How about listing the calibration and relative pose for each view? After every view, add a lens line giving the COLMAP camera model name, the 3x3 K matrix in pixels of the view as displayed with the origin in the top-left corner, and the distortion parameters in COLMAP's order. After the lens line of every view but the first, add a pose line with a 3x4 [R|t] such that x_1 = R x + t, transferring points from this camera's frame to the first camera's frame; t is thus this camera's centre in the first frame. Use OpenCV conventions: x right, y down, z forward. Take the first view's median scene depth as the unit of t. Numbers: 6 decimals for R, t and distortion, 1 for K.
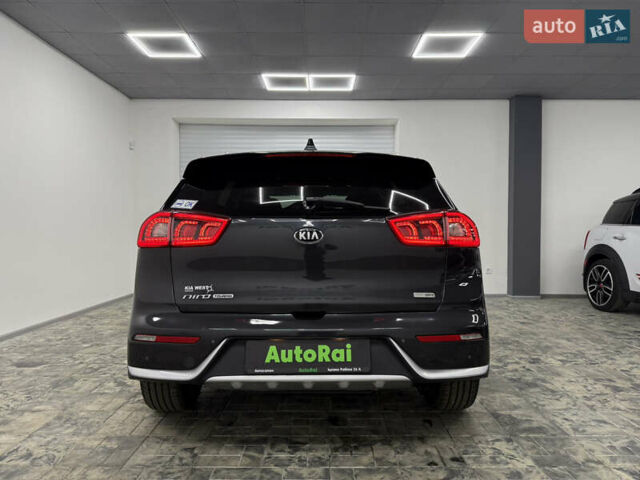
lens RADIAL K [[456.2, 0, 320.5], [0, 456.2, 238.6], [0, 0, 1]] dist [0.004718, 0.000363]
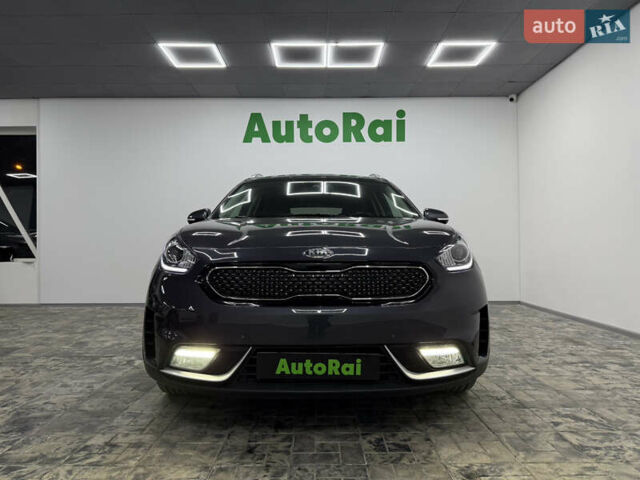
lens RADIAL K [[448.6, 0, 318.4], [0, 448.6, 240.2], [0, 0, 1]] dist [0.052877, -0.061541]
pose [[-0.999979, 0.005449, -0.003540, -0.019289], [0.005450, 0.999985, -0.000026, 0.029521], [0.003540, -0.000045, -0.999994, 1.760101]]
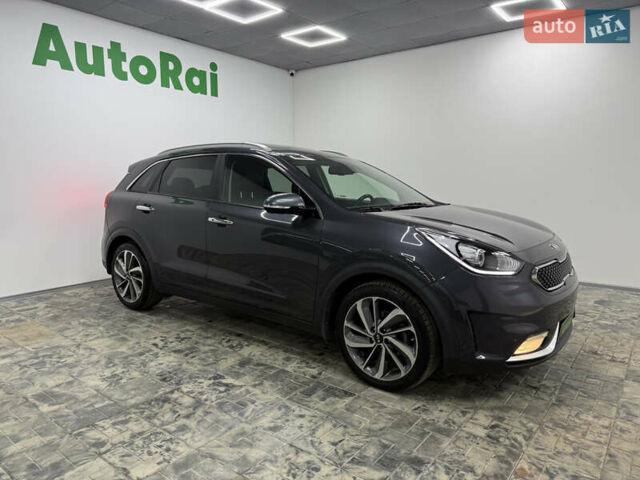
lens RADIAL K [[449.9, 0, 320.0], [0, 449.9, 240.0], [0, 0, 1]] dist [0.048026, -0.060794]
pose [[-0.610590, 0.105715, -0.784859, 1.018996], [-0.012366, 0.989657, 0.142920, -0.092911], [0.791850, 0.096971, -0.602967, 1.306172]]
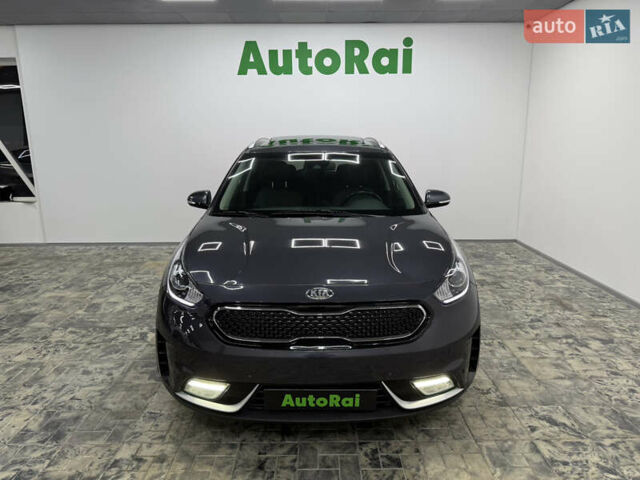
lens RADIAL K [[449.9, 0, 320.0], [0, 449.9, 240.0], [0, 0, 1]] dist [0.048026, -0.060794]
pose [[-0.999949, 0.008703, -0.005155, -0.018199], [0.007271, 0.972742, 0.231778, -0.194389], [0.007032, 0.231729, -0.972755, 1.746067]]
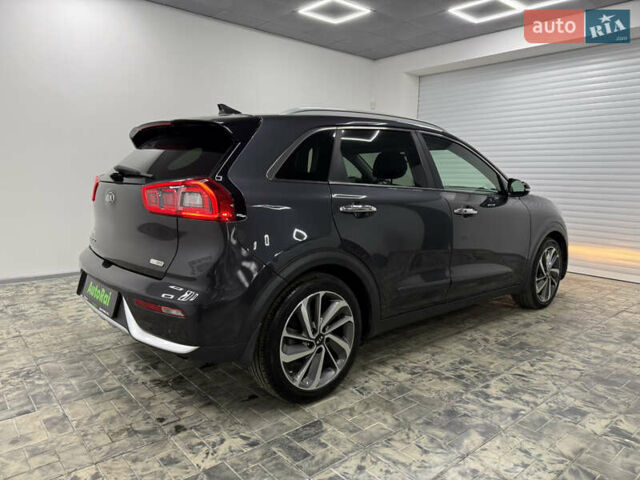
lens RADIAL K [[449.9, 0, 320.0], [0, 449.9, 240.0], [0, 0, 1]] dist [0.048026, -0.060794]
pose [[0.651835, 0.119258, -0.748925, 0.824784], [-0.031323, 0.990949, 0.130535, -0.047973], [0.757714, -0.061629, 0.649671, 0.416909]]
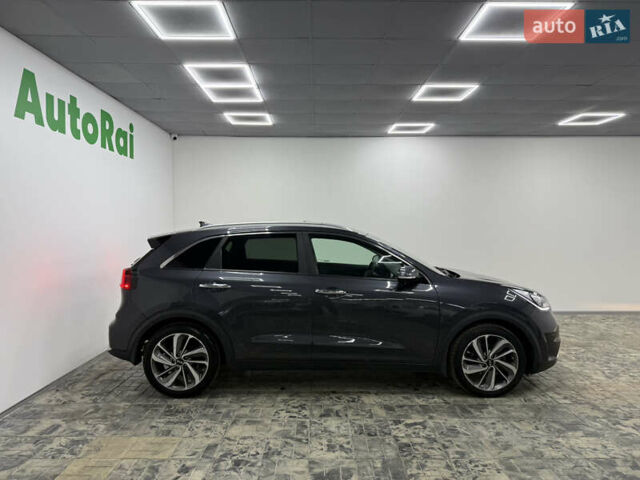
lens RADIAL K [[449.9, 0, 320.0], [0, 449.9, 240.0], [0, 0, 1]] dist [0.048026, -0.060794]
pose [[0.008868, 0.031355, -0.999469, 1.588429], [-0.017304, 0.999363, 0.031198, -0.170214], [0.999811, 0.017018, 0.009405, 0.366324]]
